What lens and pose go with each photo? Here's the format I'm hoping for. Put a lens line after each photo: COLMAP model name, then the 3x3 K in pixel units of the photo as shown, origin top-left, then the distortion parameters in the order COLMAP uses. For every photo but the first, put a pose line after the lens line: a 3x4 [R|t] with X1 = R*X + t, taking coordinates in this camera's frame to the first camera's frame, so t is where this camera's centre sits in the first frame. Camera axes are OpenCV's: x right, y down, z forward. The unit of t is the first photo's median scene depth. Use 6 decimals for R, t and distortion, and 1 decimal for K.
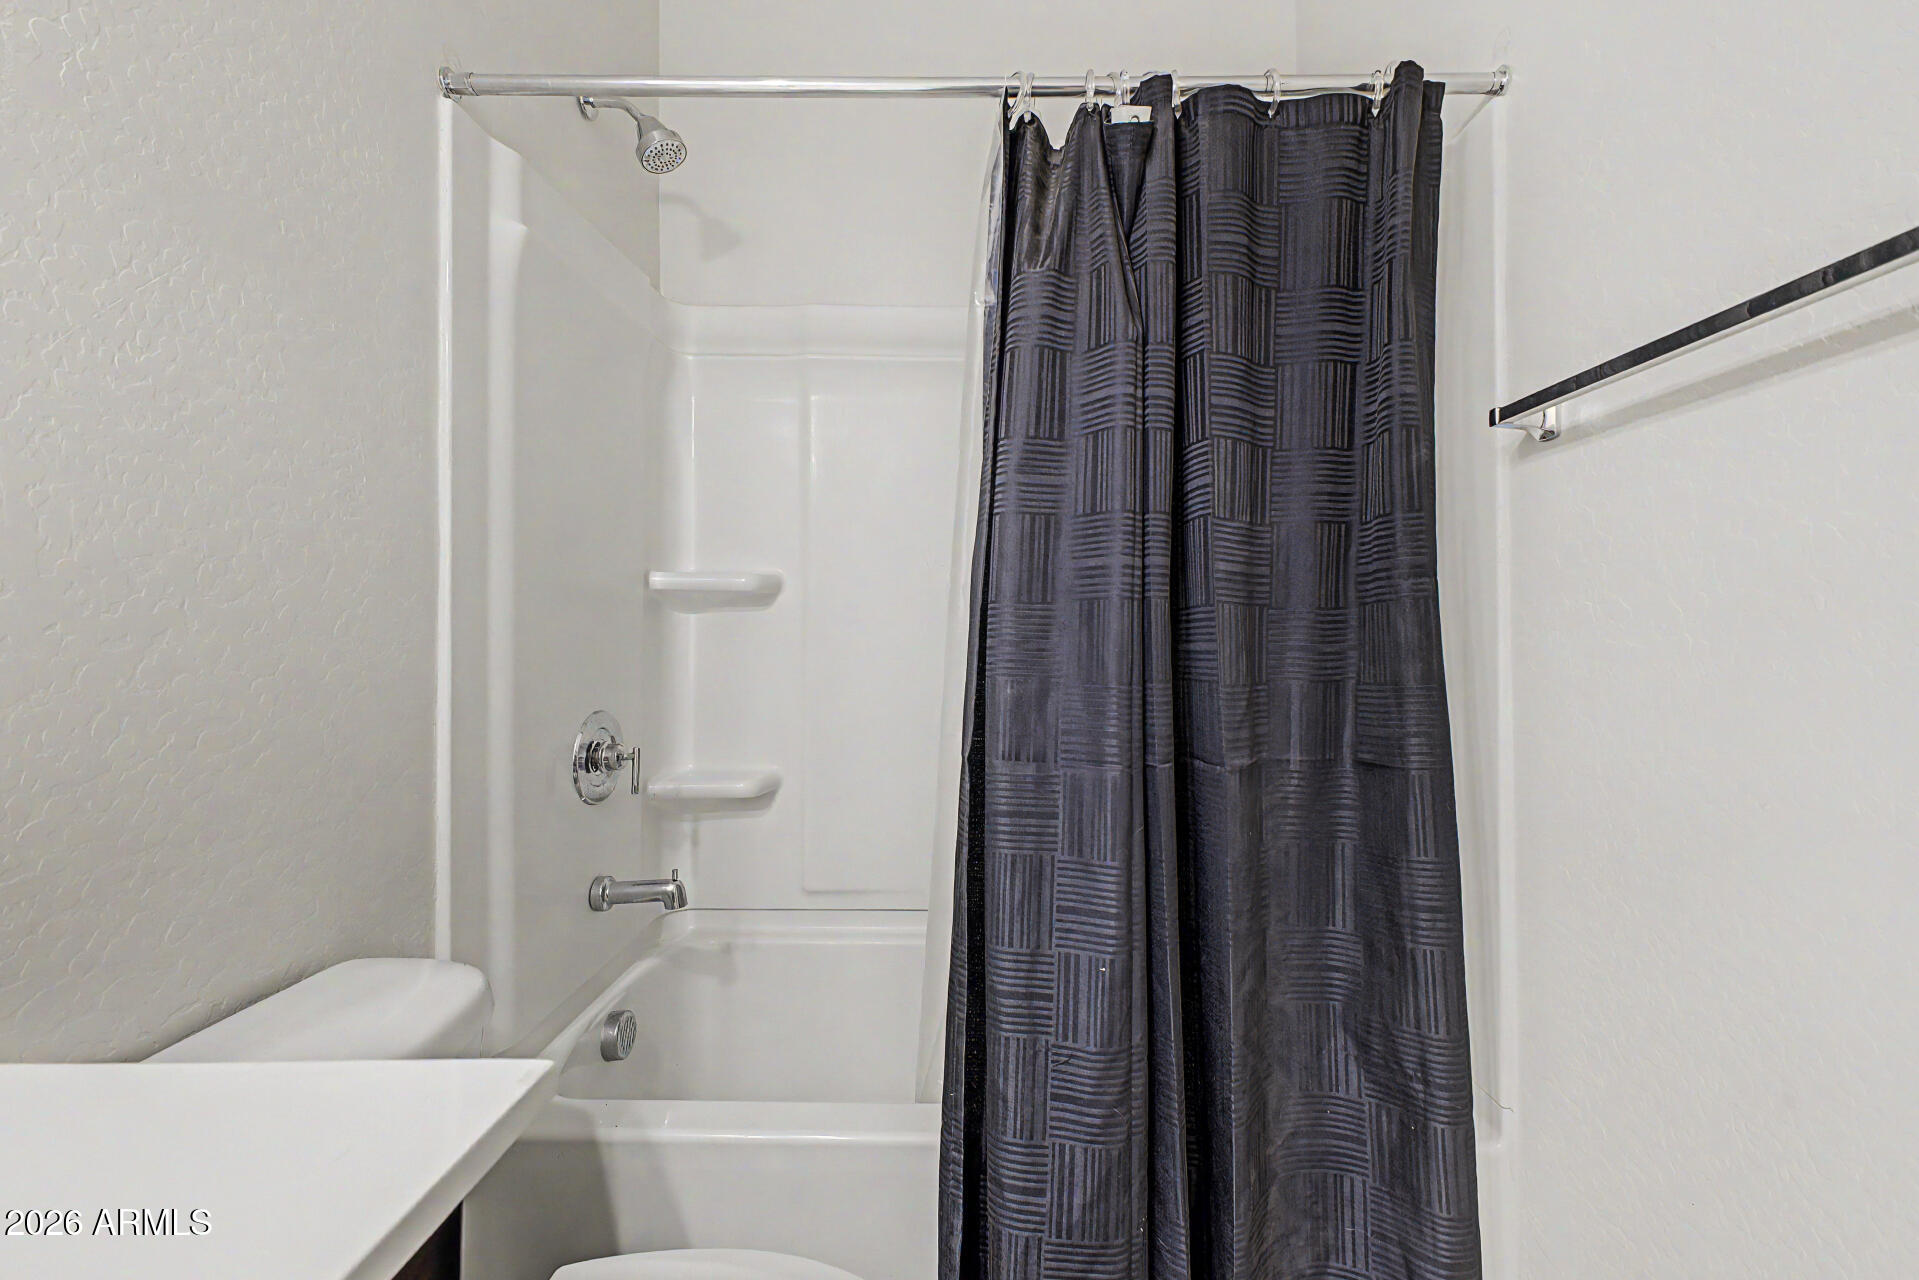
lens RADIAL K [[776.0, 0, 975.8], [0, 776.0, 635.7], [0, 0, 1]] dist [0.008264, -0.000690]
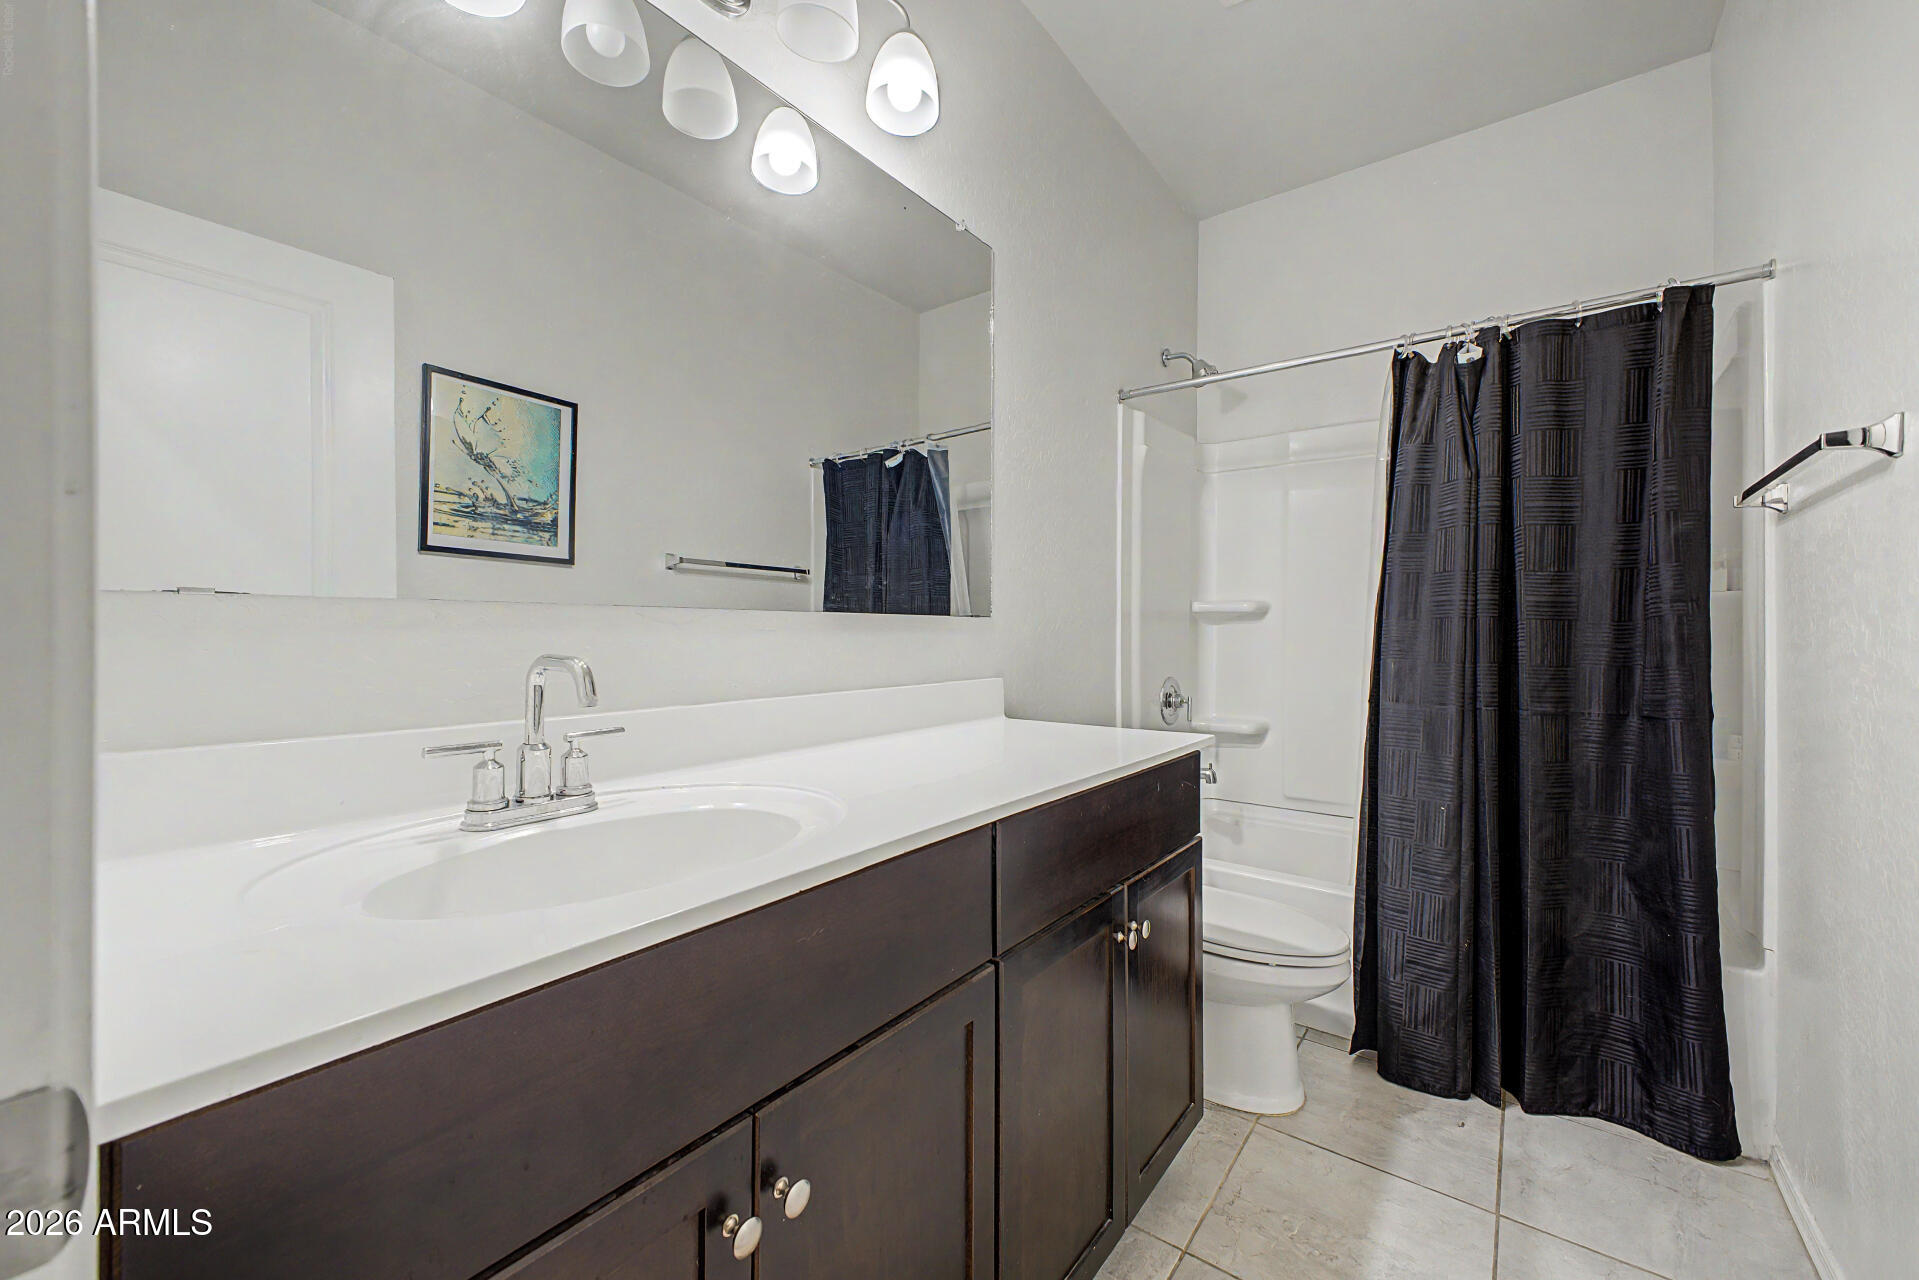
lens RADIAL K [[776.0, 0, 975.8], [0, 776.0, 635.7], [0, 0, 1]] dist [0.008264, -0.000690]
pose [[0.823927, -0.000400, -0.566696, 0.271850], [-0.002109, 0.999991, -0.003771, 0.005023], [0.566693, 0.004302, 0.823918, -1.137376]]
